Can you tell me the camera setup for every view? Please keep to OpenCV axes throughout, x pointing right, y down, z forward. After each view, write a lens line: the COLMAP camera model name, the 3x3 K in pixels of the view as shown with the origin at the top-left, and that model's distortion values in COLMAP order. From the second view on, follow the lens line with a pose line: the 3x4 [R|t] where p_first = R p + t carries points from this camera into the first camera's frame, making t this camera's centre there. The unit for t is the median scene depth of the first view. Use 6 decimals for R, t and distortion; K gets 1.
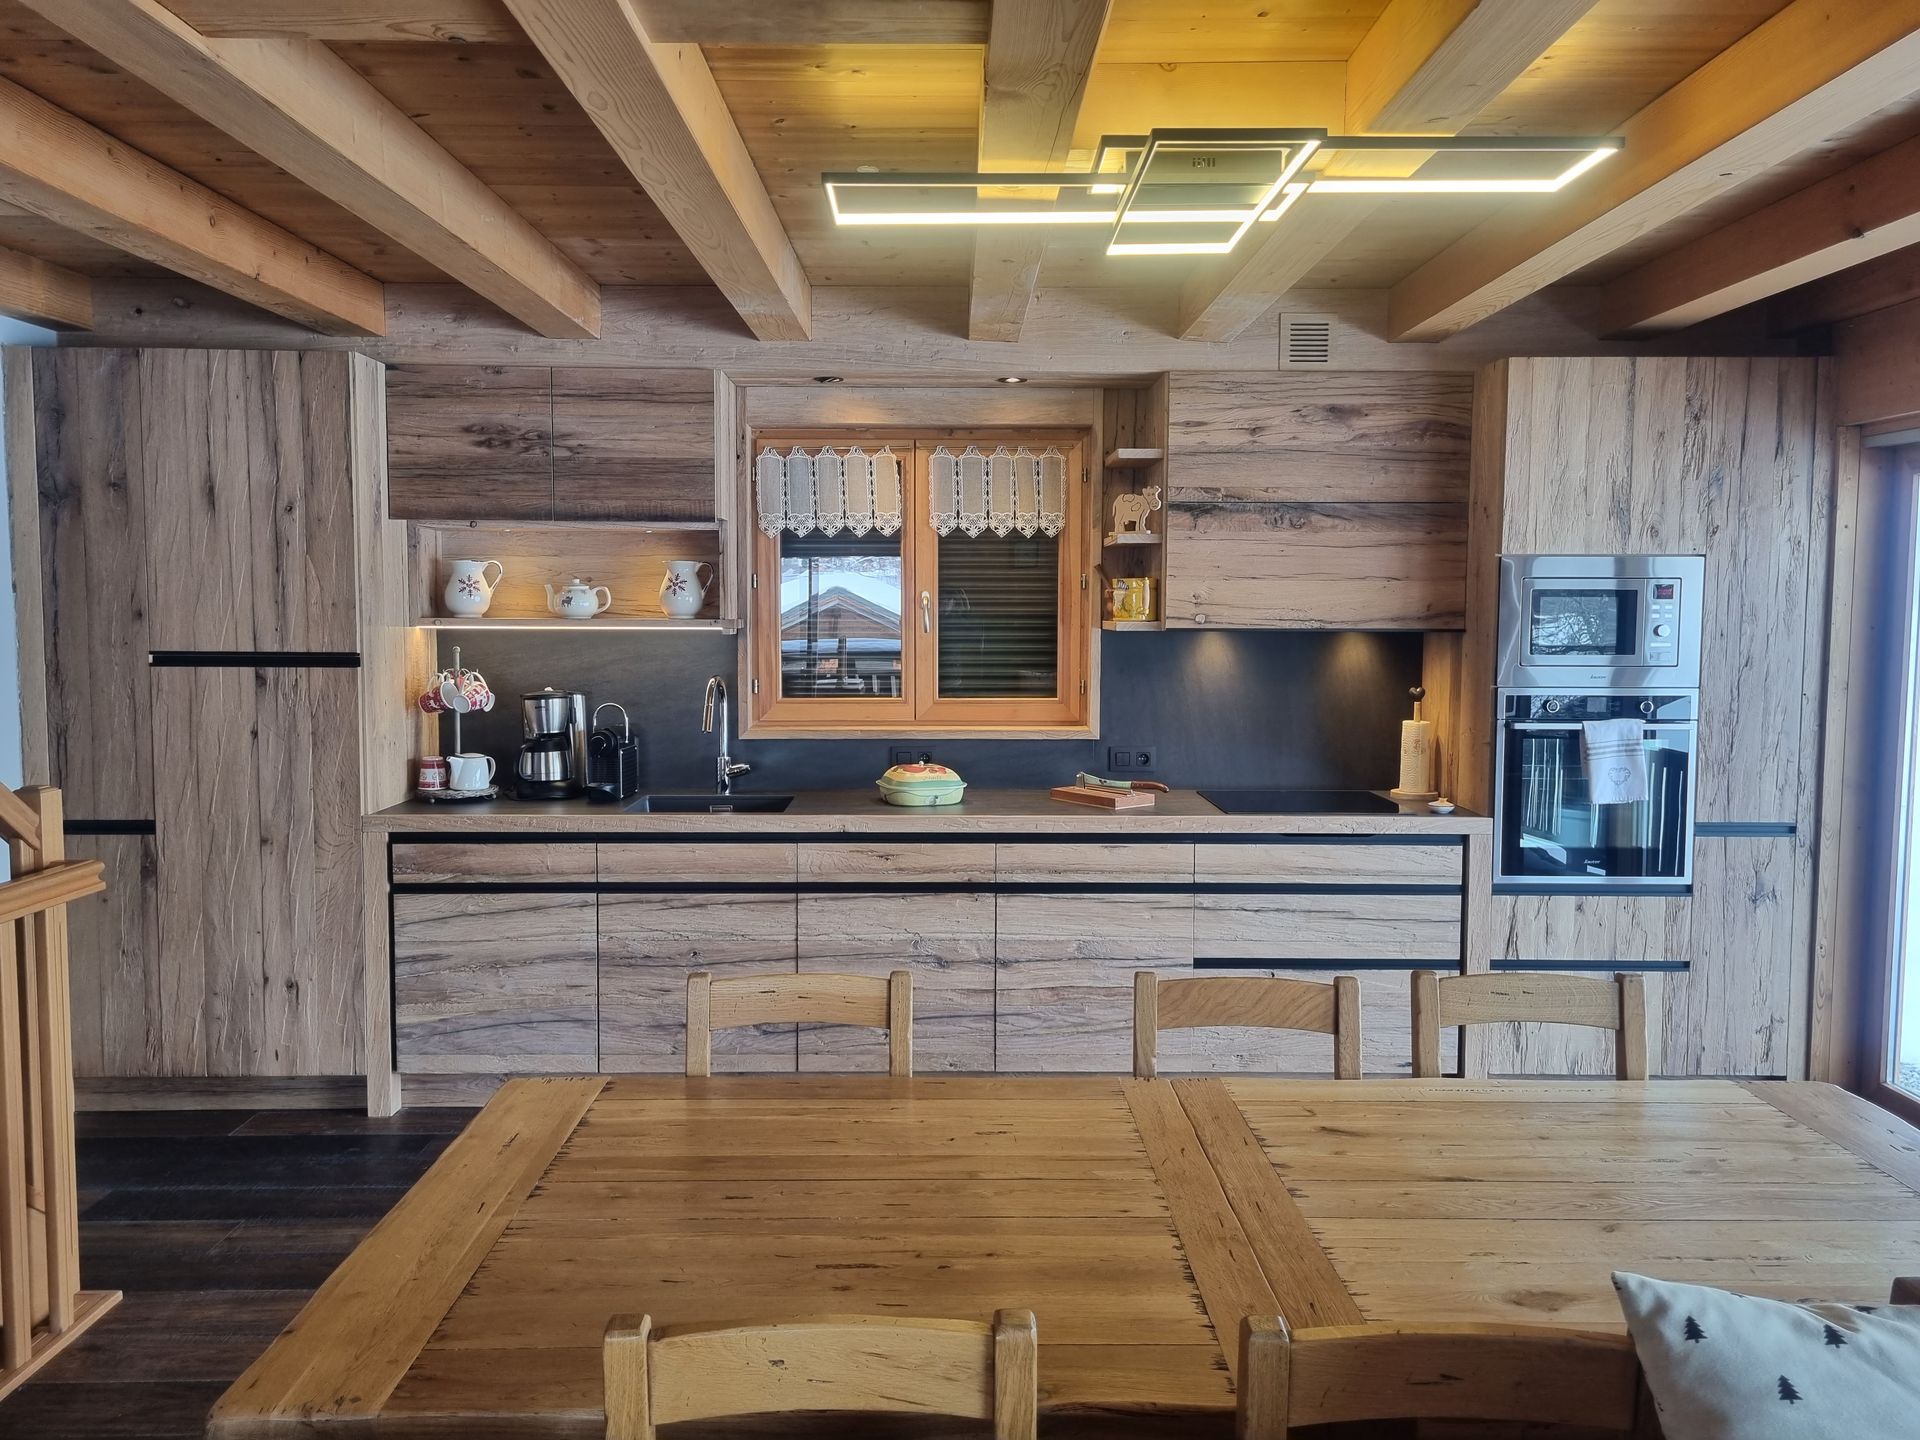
lens RADIAL K [[1462.4, 0, 955.1], [0, 1462.4, 719.0], [0, 0, 1]] dist [0.039288, -0.003772]
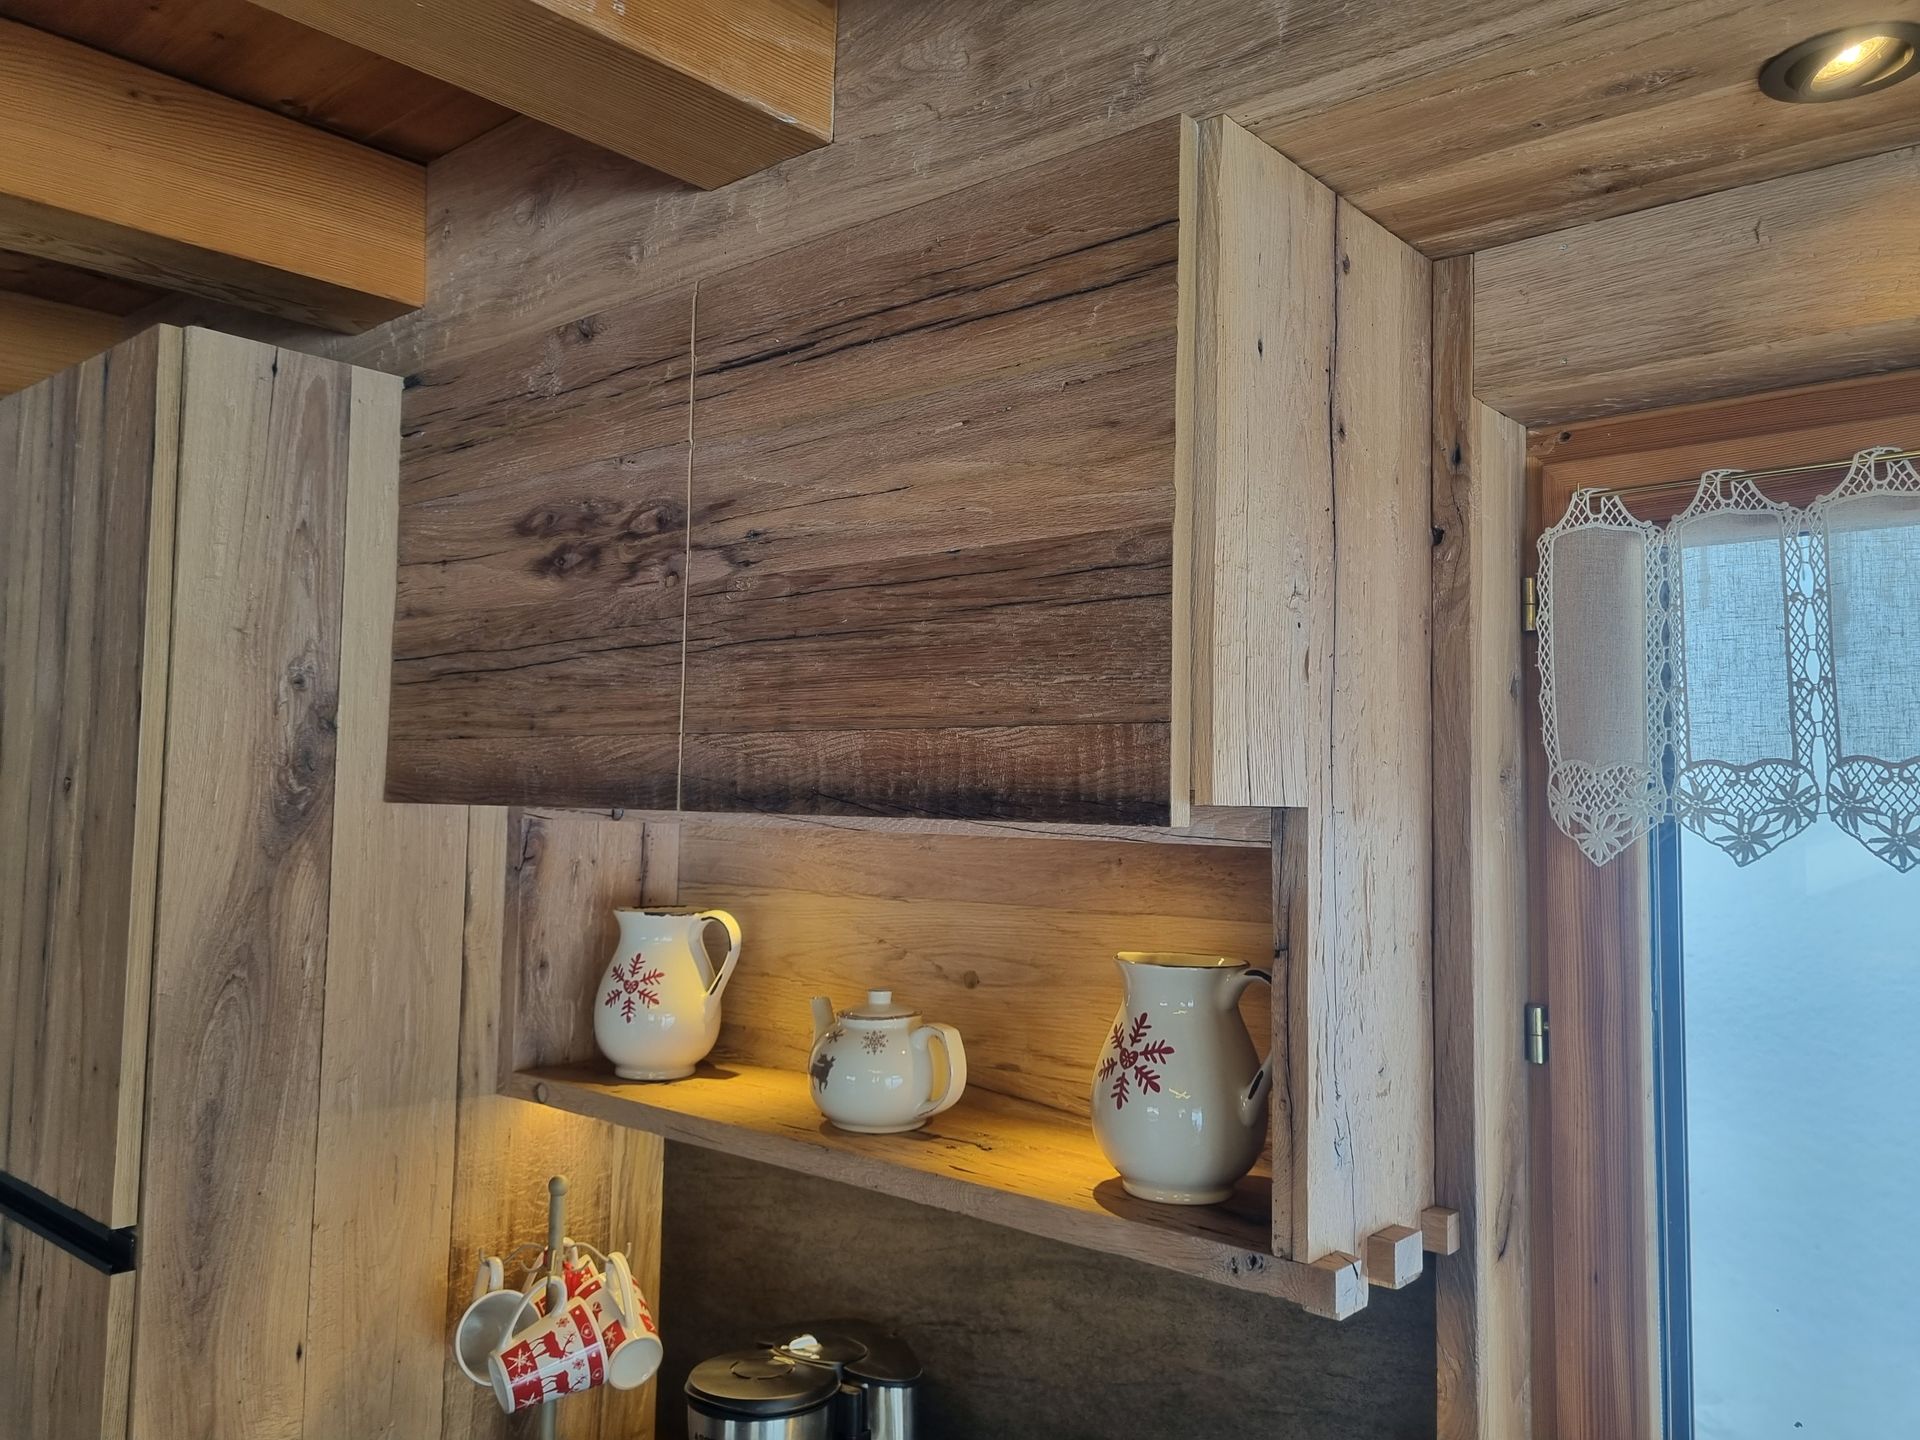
lens RADIAL K [[1462.4, 0, 947.7], [0, 1462.4, 713.1], [0, 0, 1]] dist [0.039288, -0.003772]
pose [[0.742047, -0.031561, -0.669605, -0.048497], [-0.065444, 0.990709, -0.119220, -0.124013], [0.667146, 0.132288, 0.733087, 0.830152]]
